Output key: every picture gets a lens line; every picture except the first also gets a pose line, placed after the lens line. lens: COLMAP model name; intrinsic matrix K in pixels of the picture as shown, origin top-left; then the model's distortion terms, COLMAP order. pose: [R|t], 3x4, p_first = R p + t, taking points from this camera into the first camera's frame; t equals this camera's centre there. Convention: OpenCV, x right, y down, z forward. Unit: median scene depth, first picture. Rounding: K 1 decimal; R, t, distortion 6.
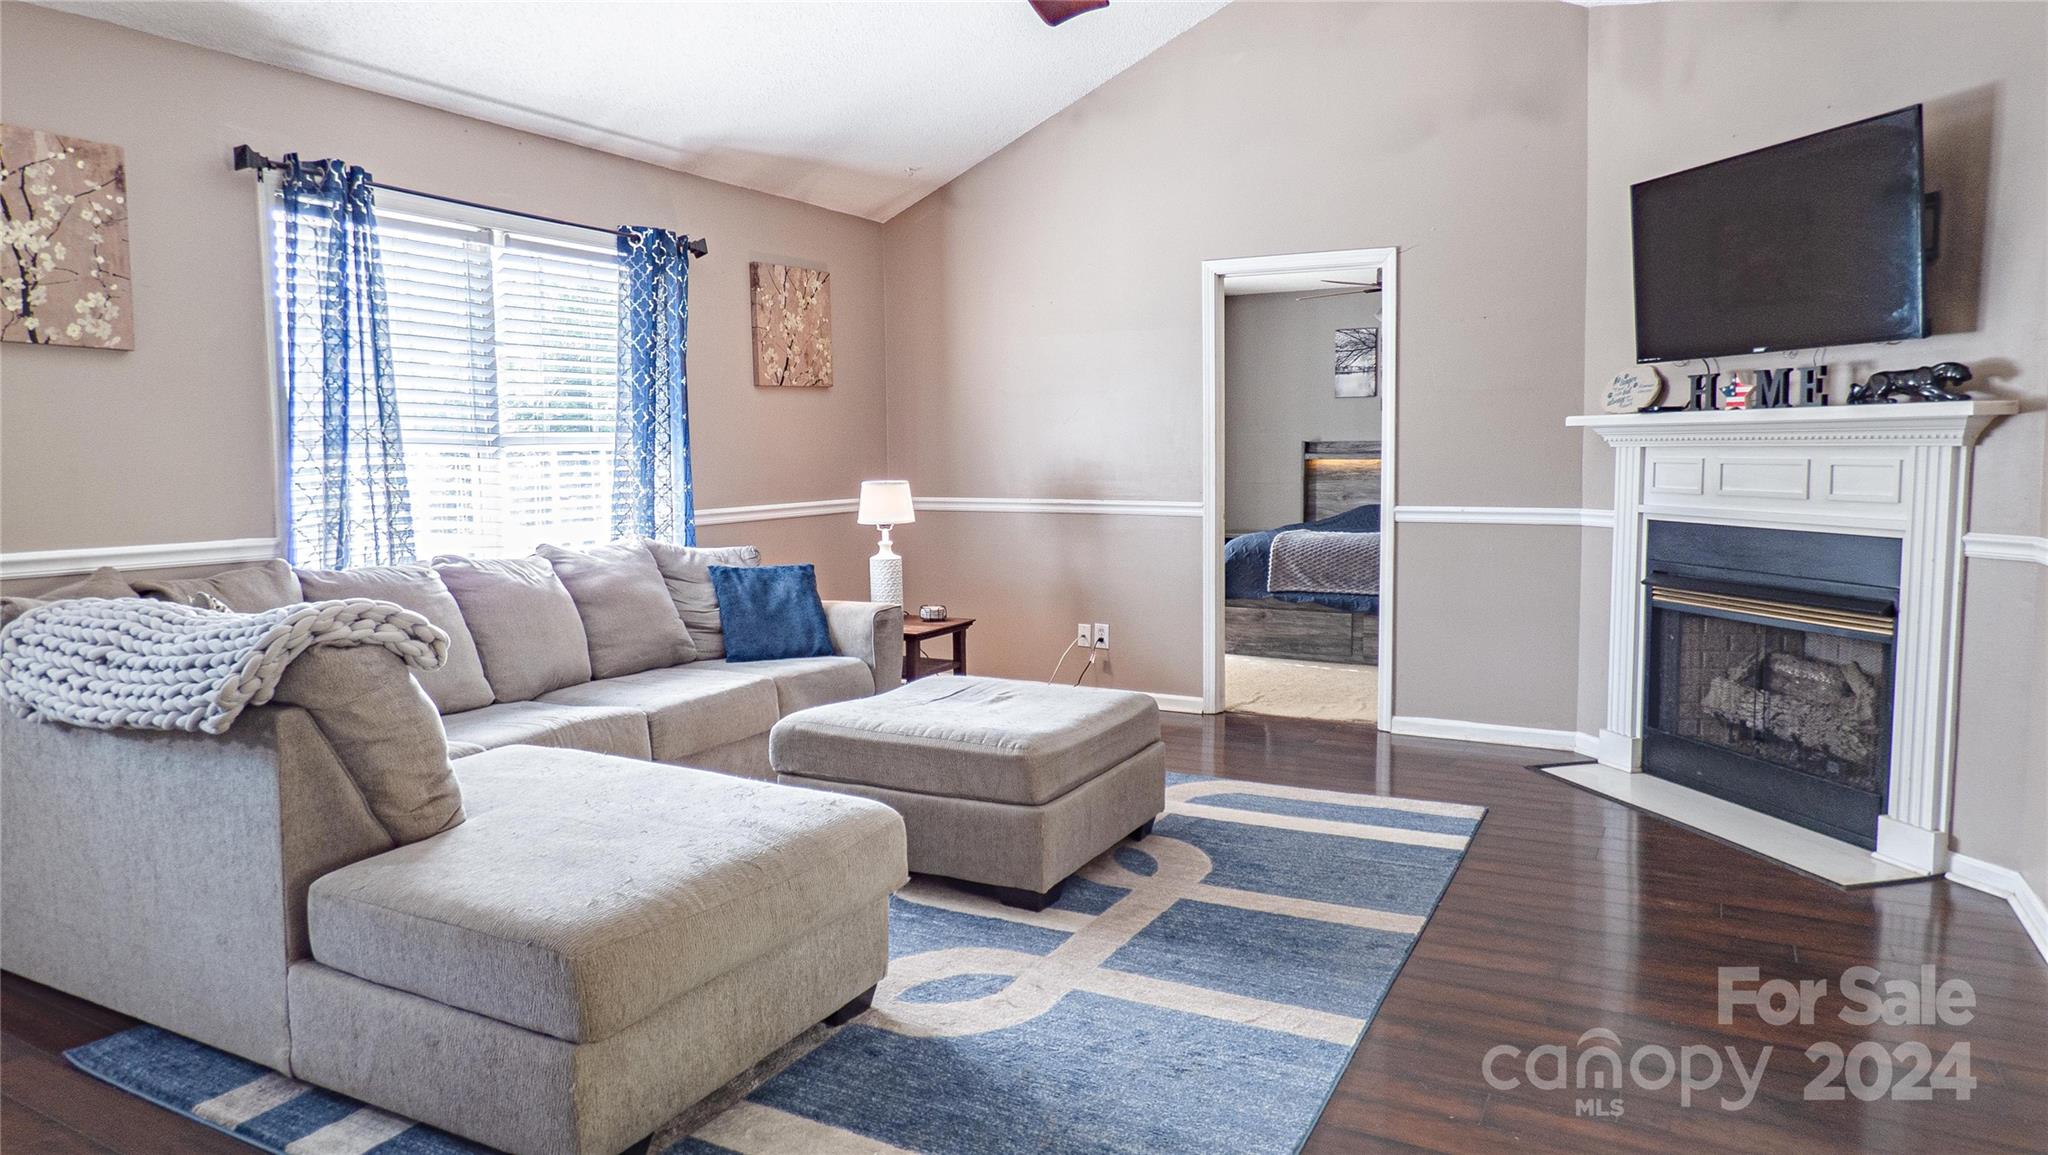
lens RADIAL K [[1252.8, 0, 1042.0], [0, 1252.8, 560.6], [0, 0, 1]] dist [-0.024372, 0.009958]
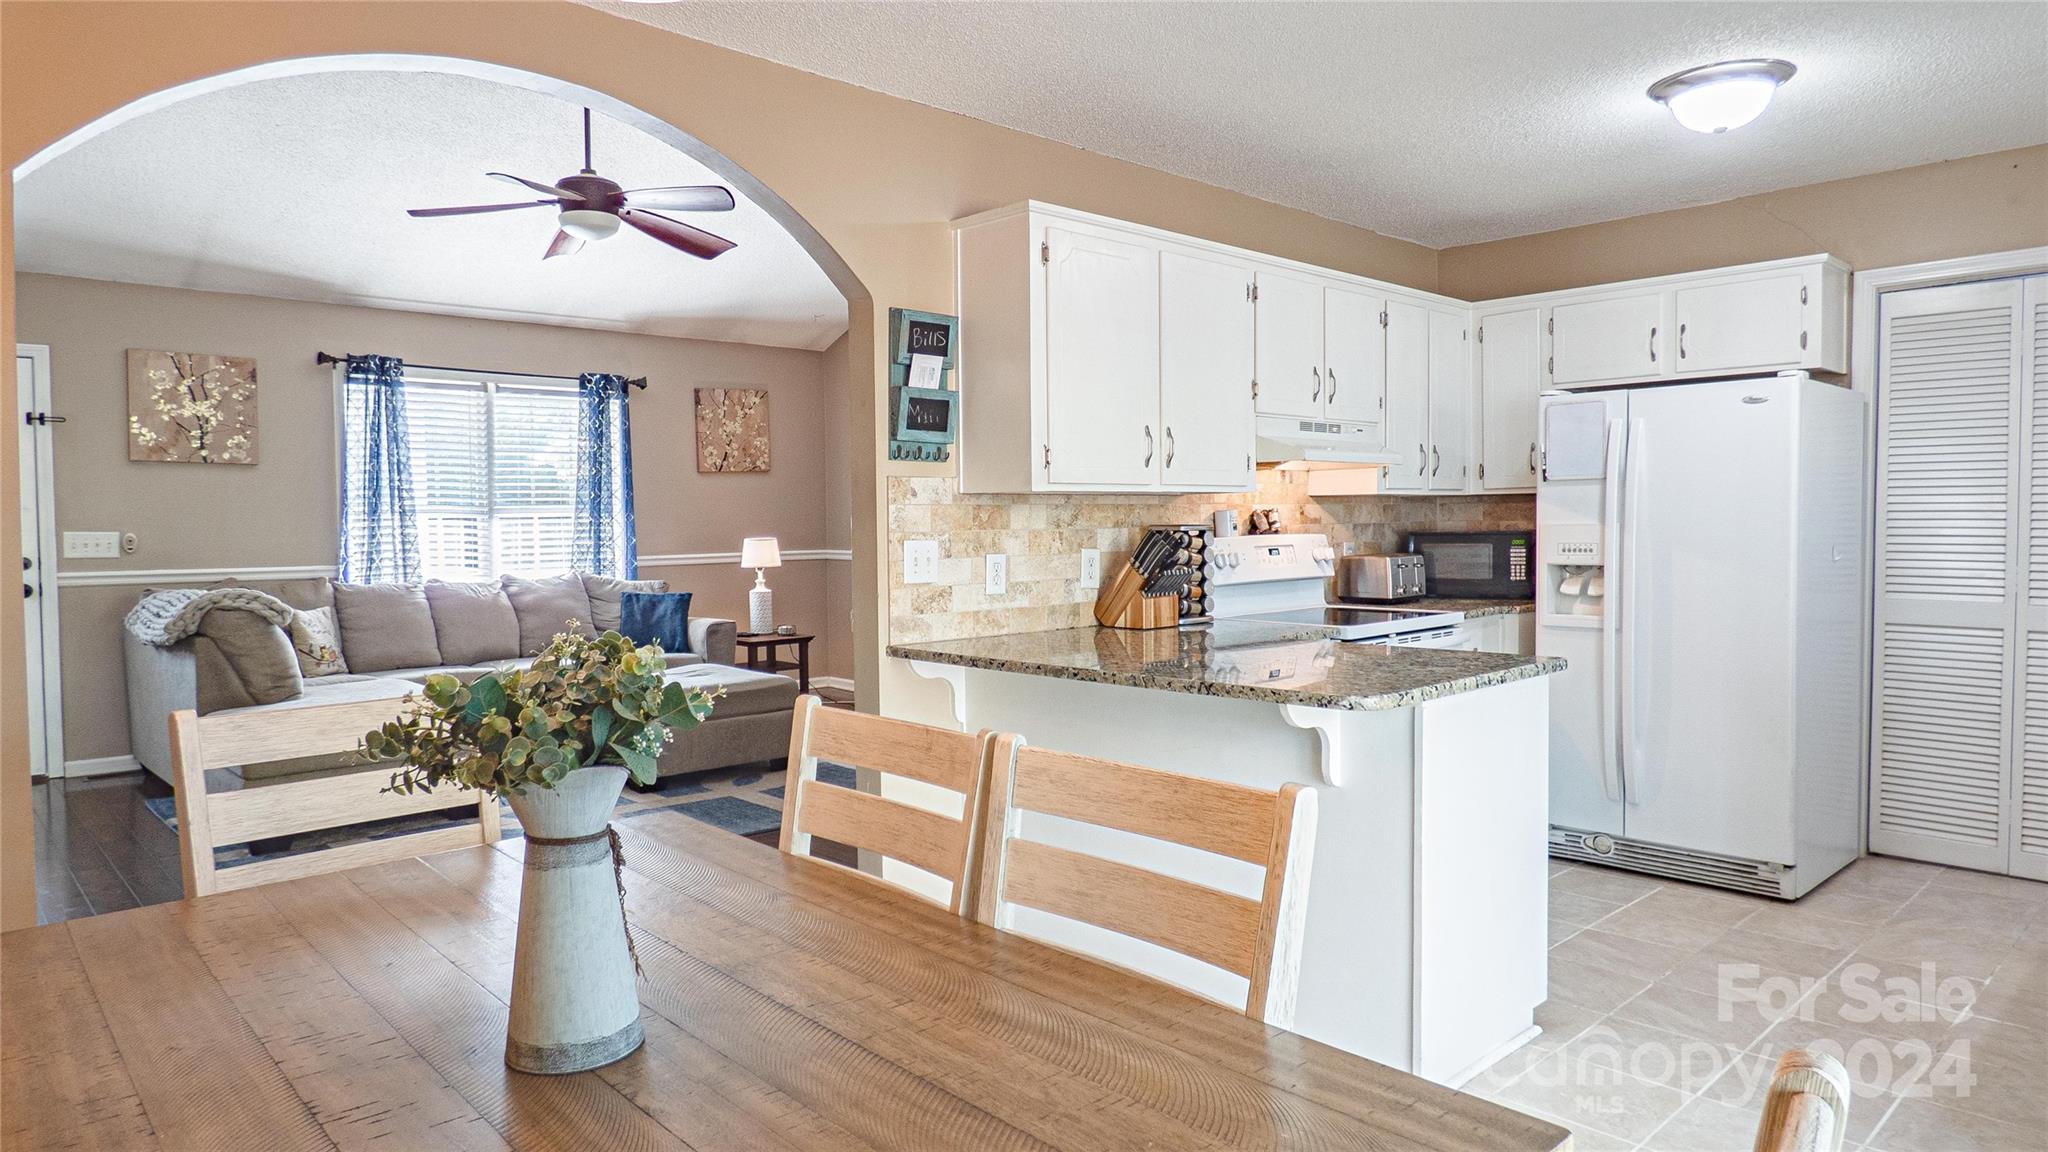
lens RADIAL K [[1238.5, 0, 1025.2], [0, 1238.5, 566.1], [0, 0, 1]] dist [-0.029734, 0.023153]
pose [[0.951307, 0.015771, -0.307842, 0.805179], [-0.028740, 0.998878, -0.037642, 0.018694], [0.306903, 0.044656, 0.950693, -0.349193]]
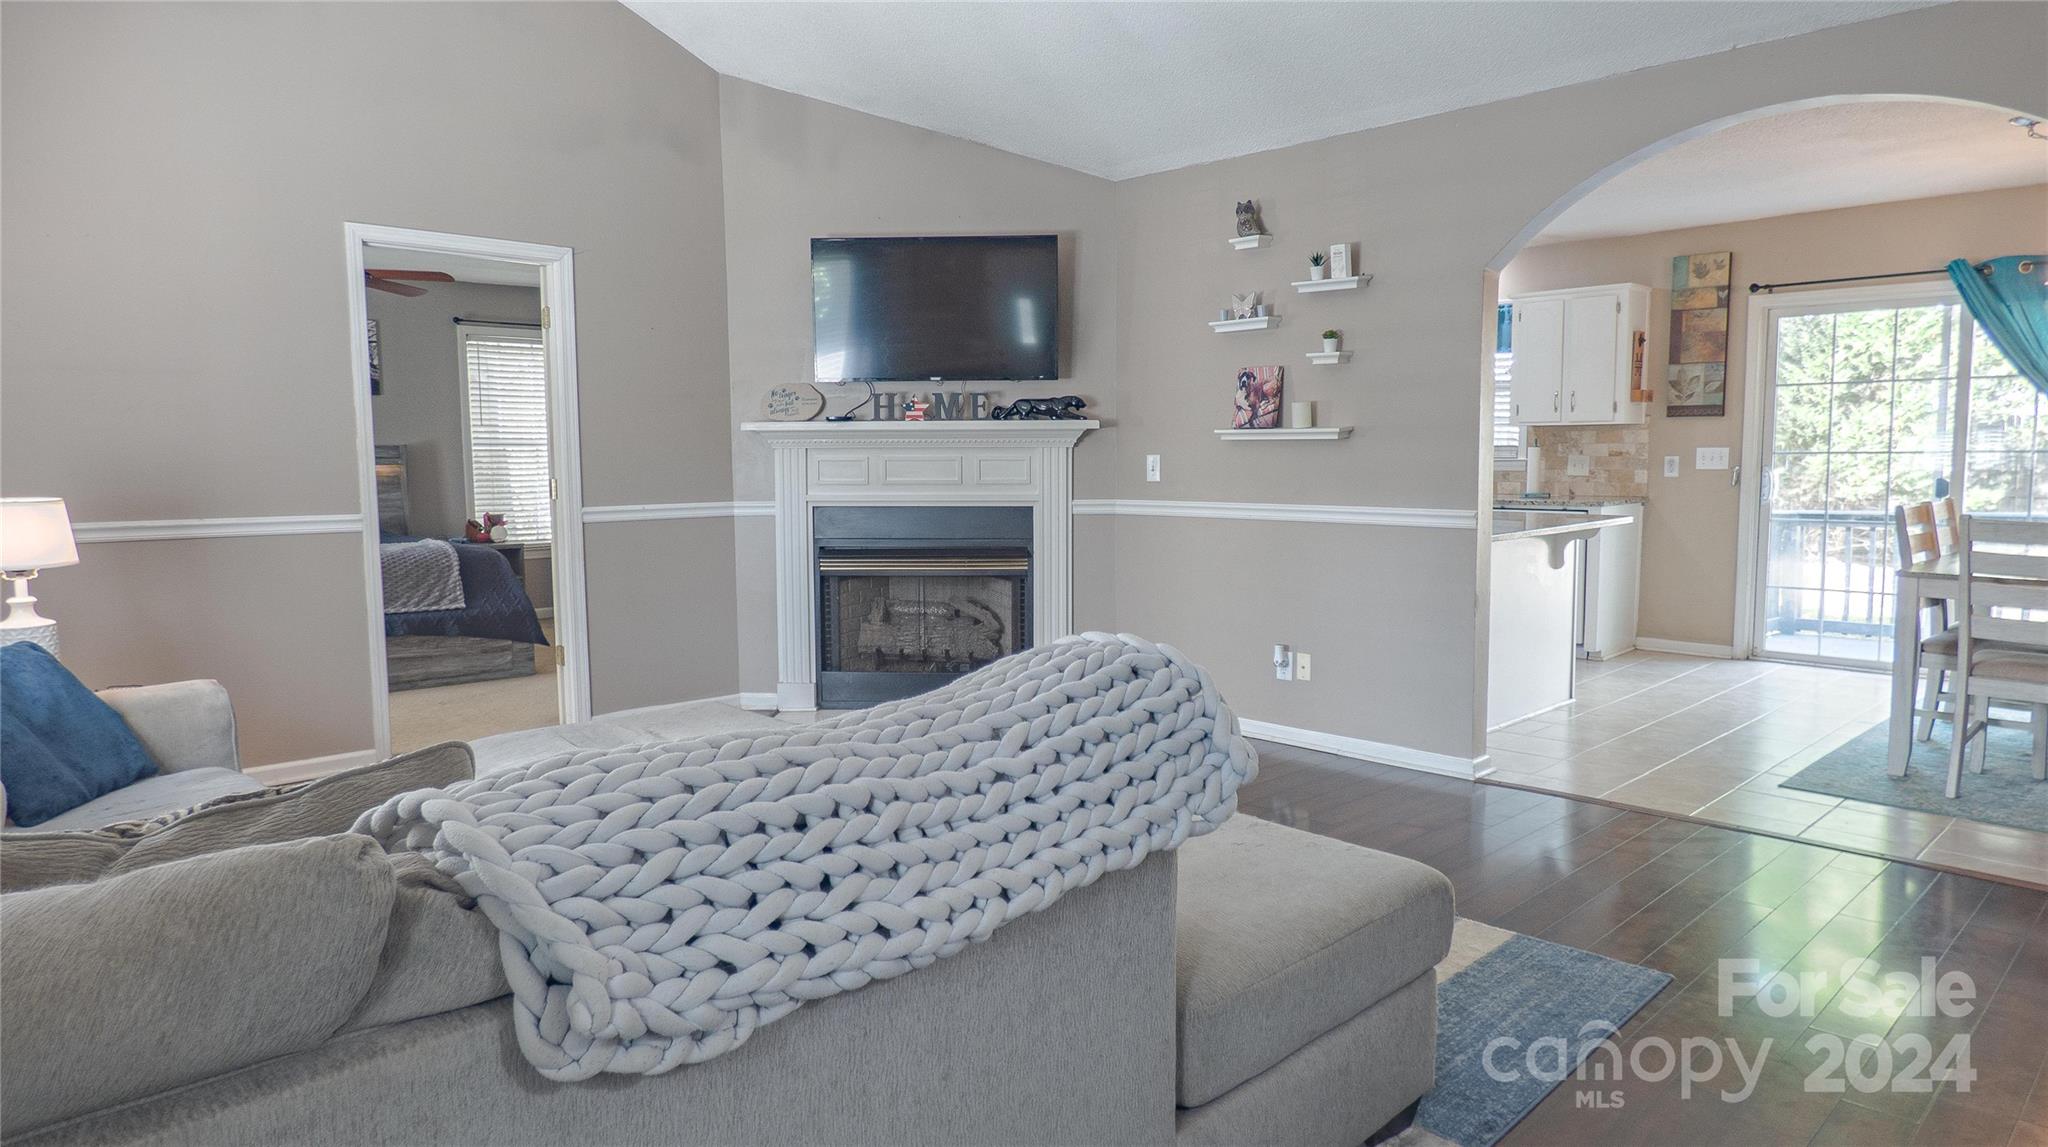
lens RADIAL K [[1238.5, 0, 1022.1], [0, 1238.5, 567.1], [0, 0, 1]] dist [-0.029734, 0.023153]
pose [[0.306702, -0.083161, 0.948166, -0.721227], [0.087384, 0.994429, 0.058953, -0.030796], [-0.947786, 0.064773, 0.312260, 0.468620]]
